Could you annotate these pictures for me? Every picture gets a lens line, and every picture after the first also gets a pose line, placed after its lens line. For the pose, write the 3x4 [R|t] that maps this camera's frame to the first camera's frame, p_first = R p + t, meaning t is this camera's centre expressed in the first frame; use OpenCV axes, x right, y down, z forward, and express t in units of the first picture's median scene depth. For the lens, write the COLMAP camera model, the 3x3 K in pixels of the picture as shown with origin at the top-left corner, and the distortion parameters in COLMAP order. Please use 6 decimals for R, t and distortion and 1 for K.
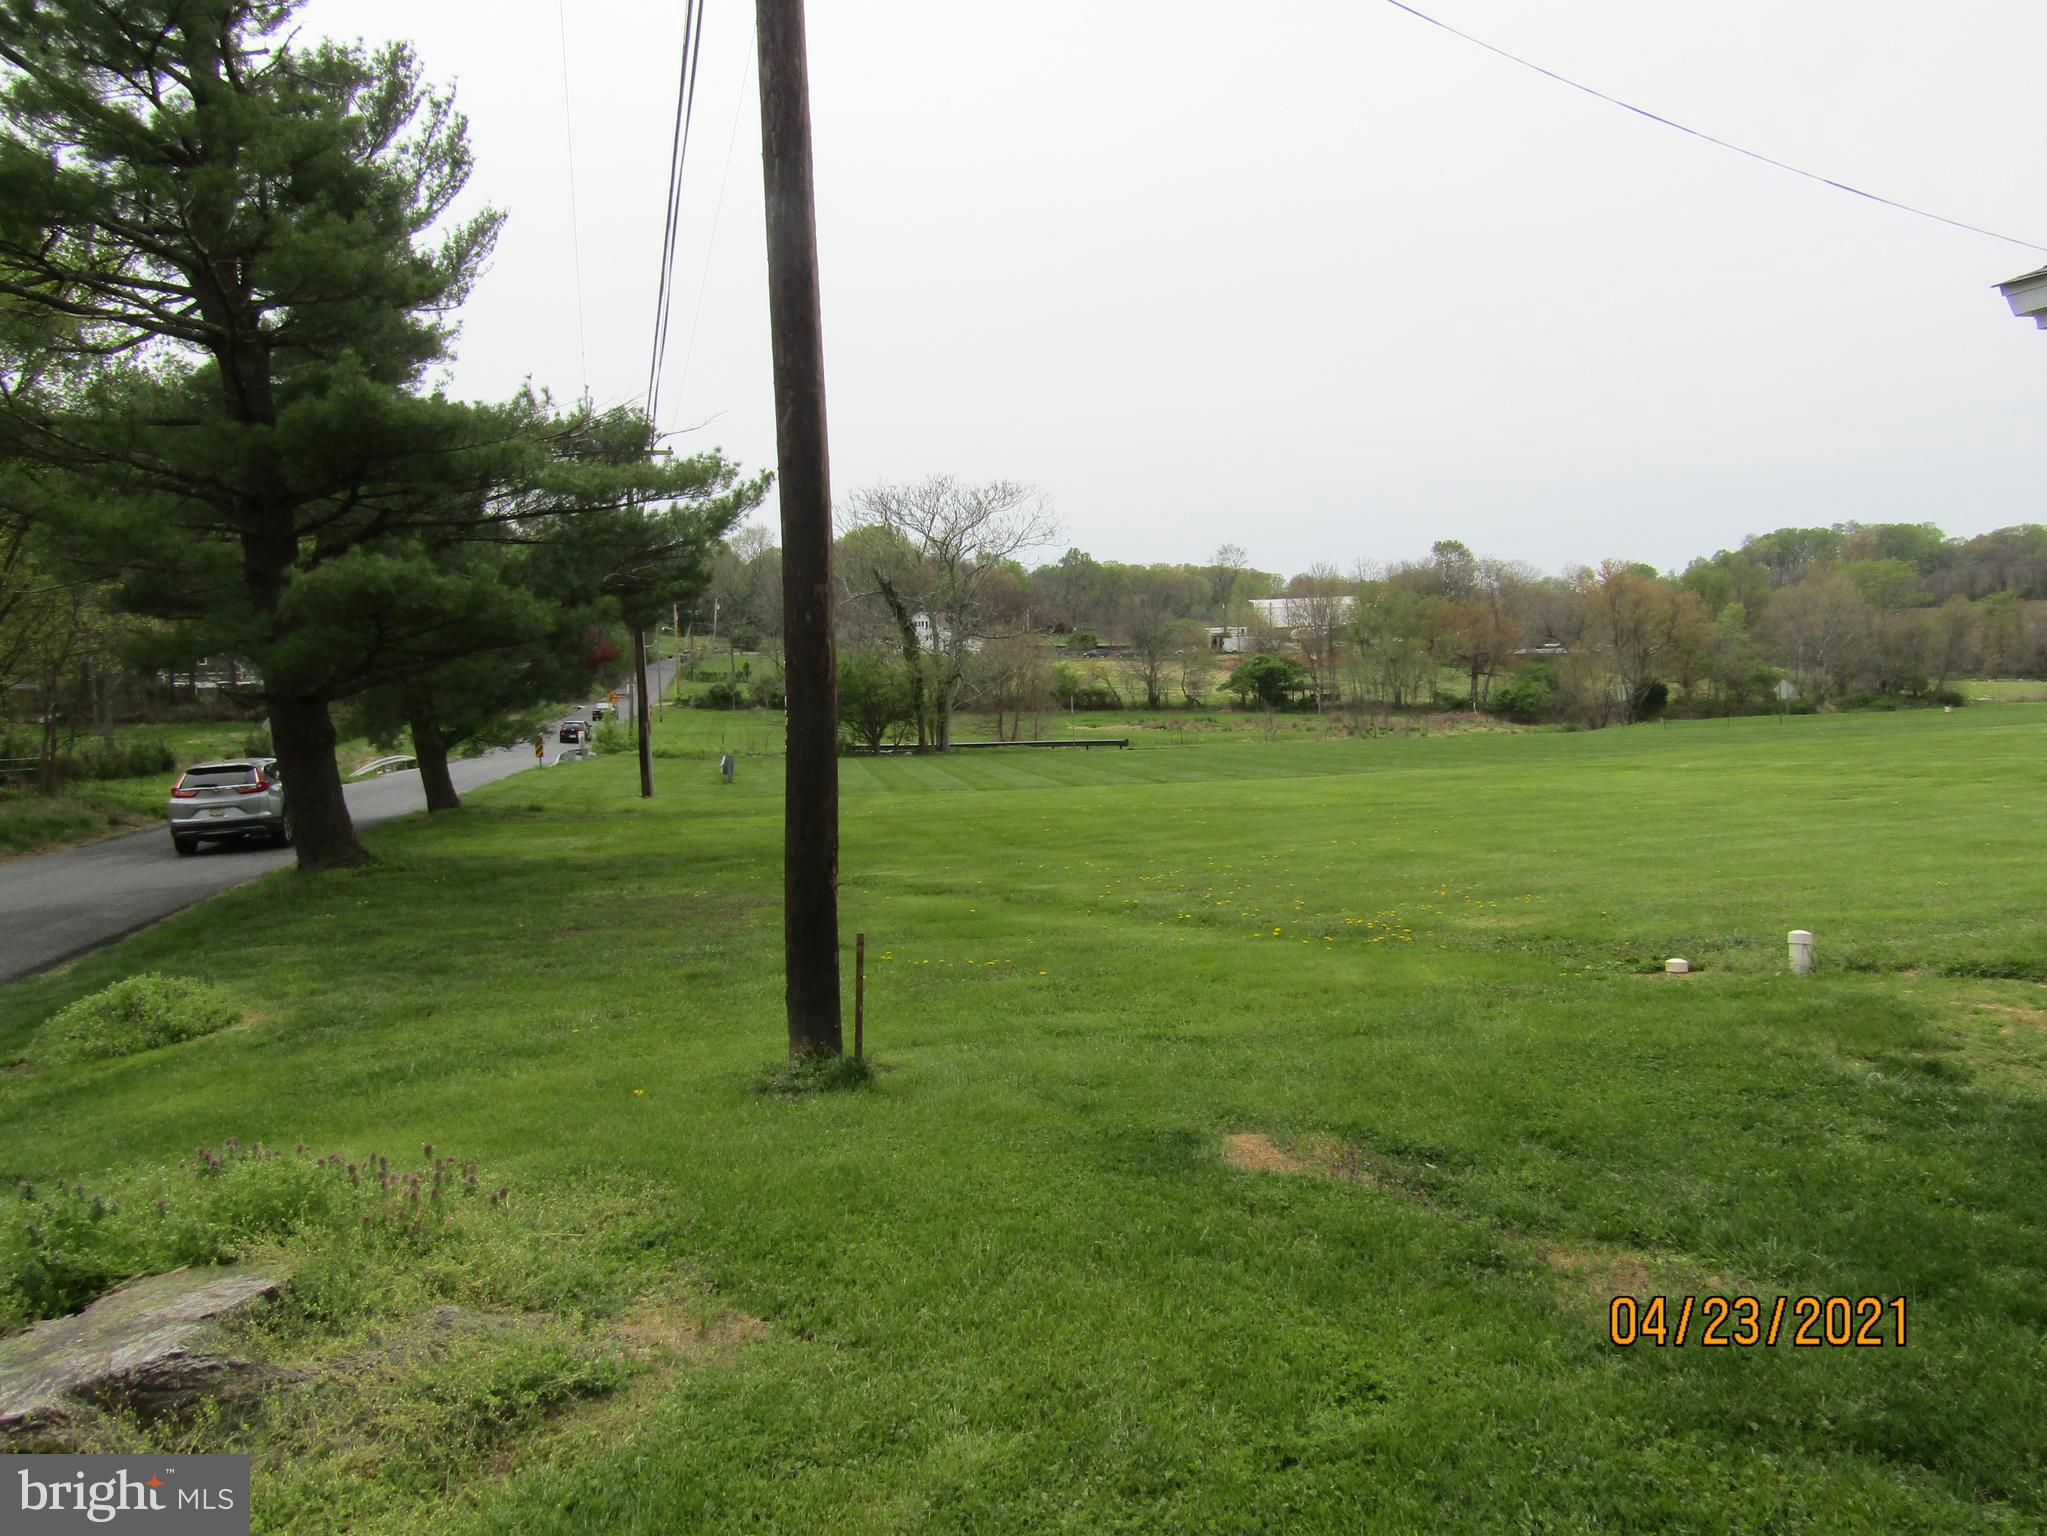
lens RADIAL K [[1493.0, 0, 1023.5], [0, 1493.0, 768.0], [0, 0, 1]] dist [0.000093, 0.000870]
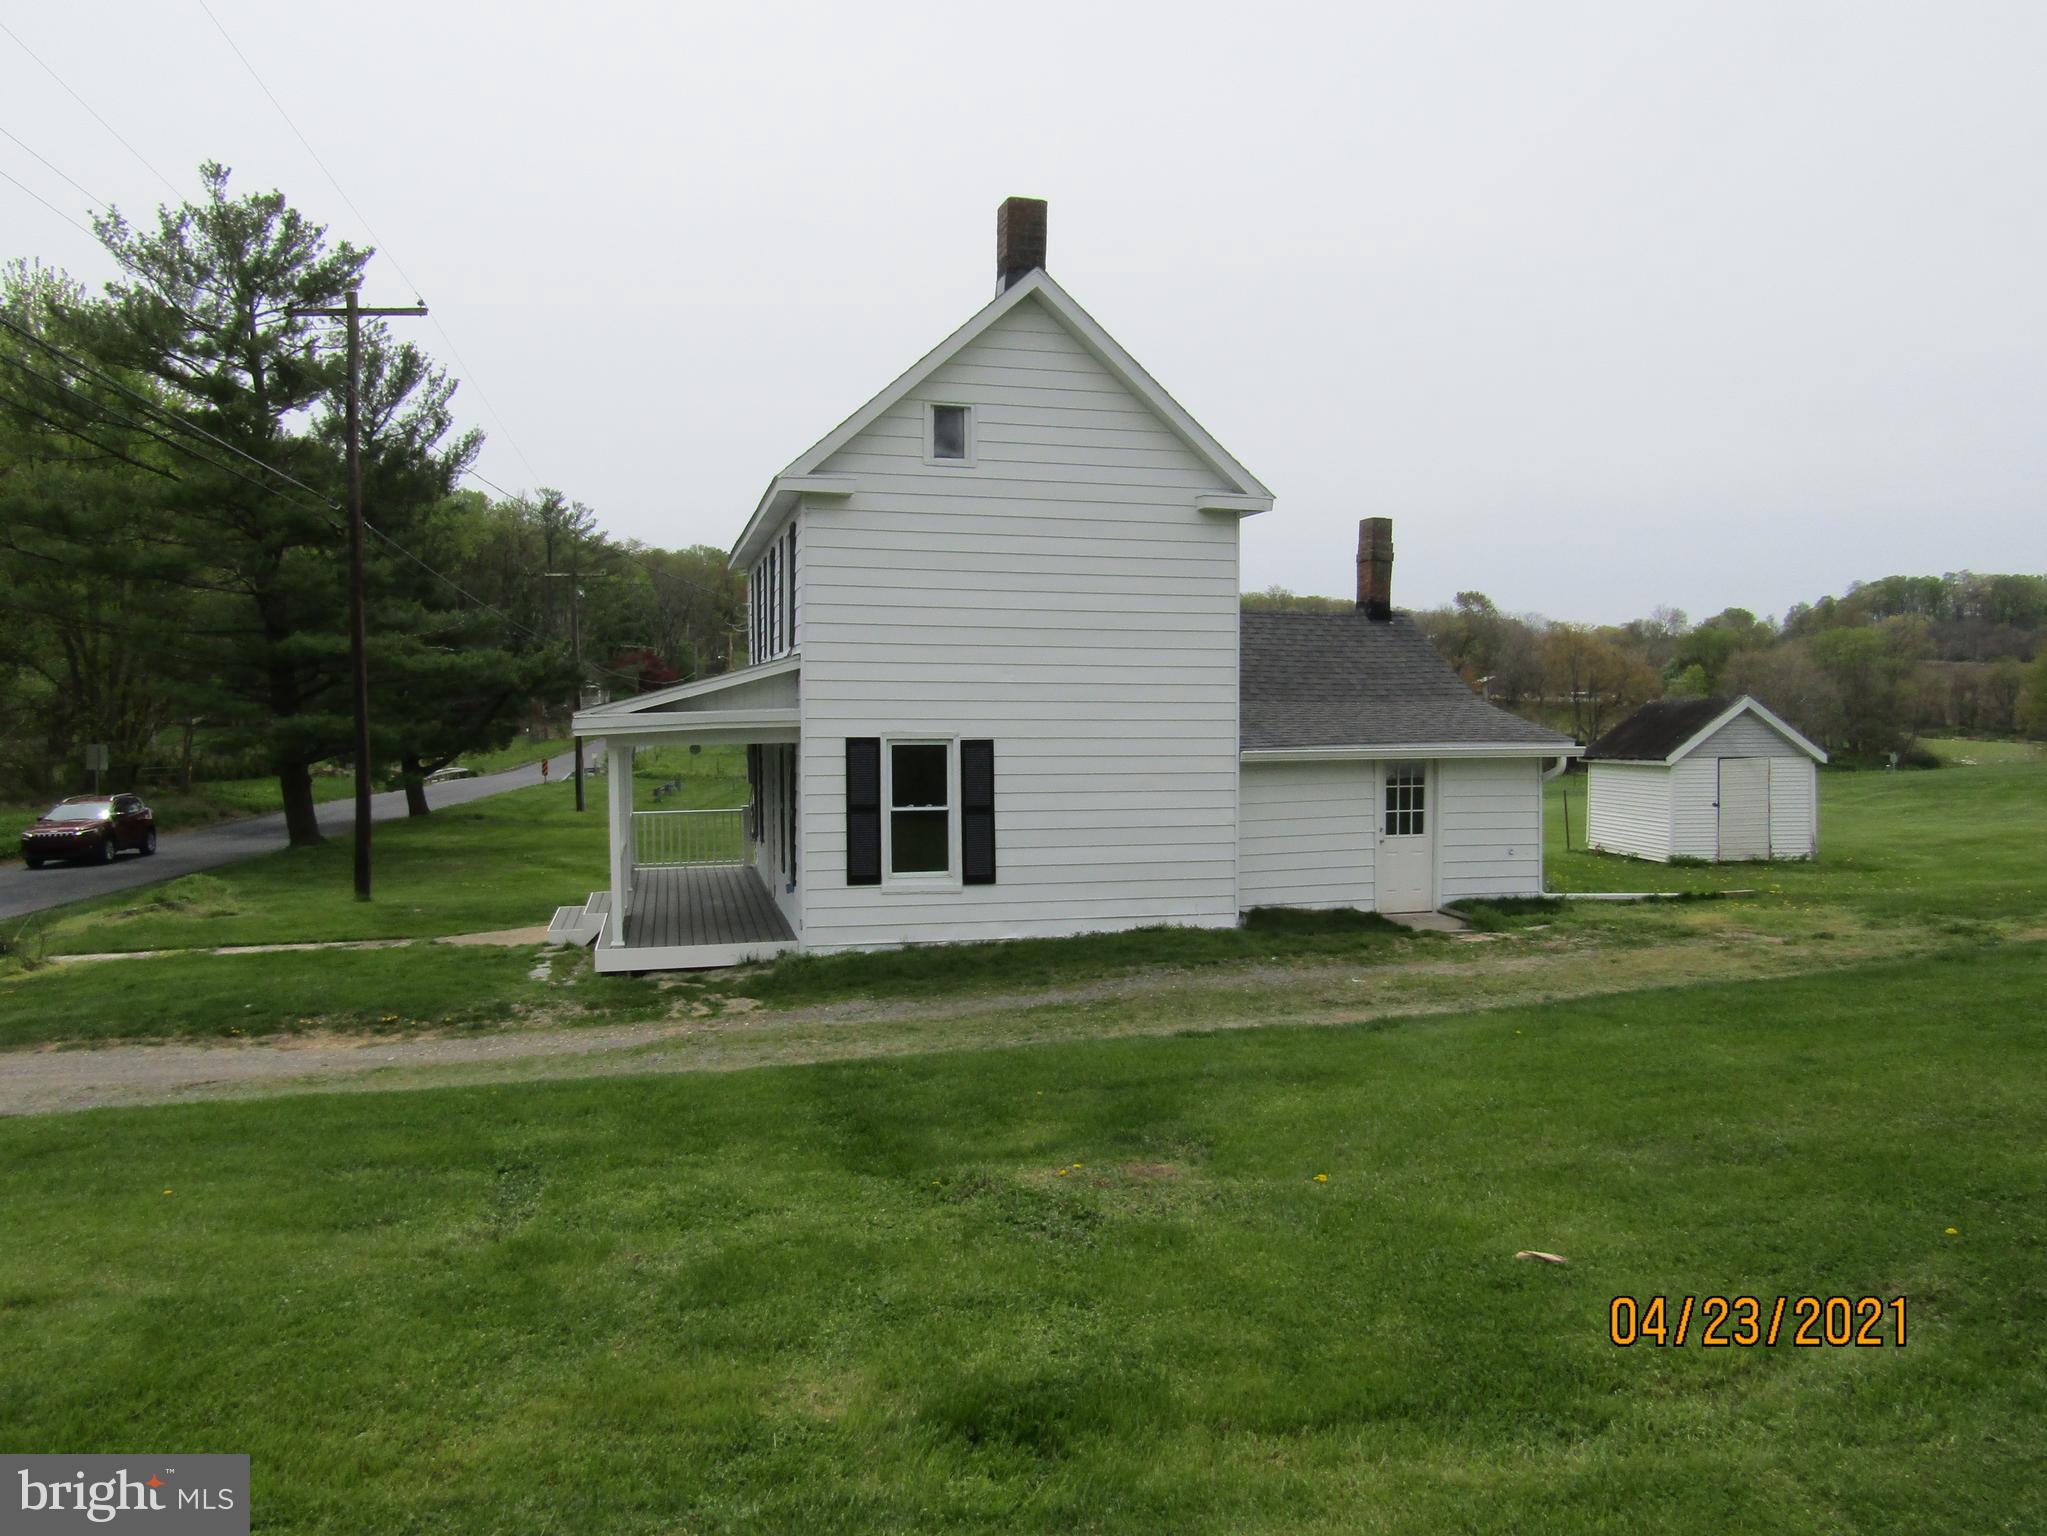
lens RADIAL K [[1452.5, 0, 1022.1], [0, 1452.5, 758.8], [0, 0, 1]] dist [-0.019386, 0.009458]
pose [[0.997326, 0.037768, -0.062560, 0.321228], [-0.038922, 0.999092, -0.017330, -0.028699], [0.061849, 0.019719, 0.997891, -0.464537]]
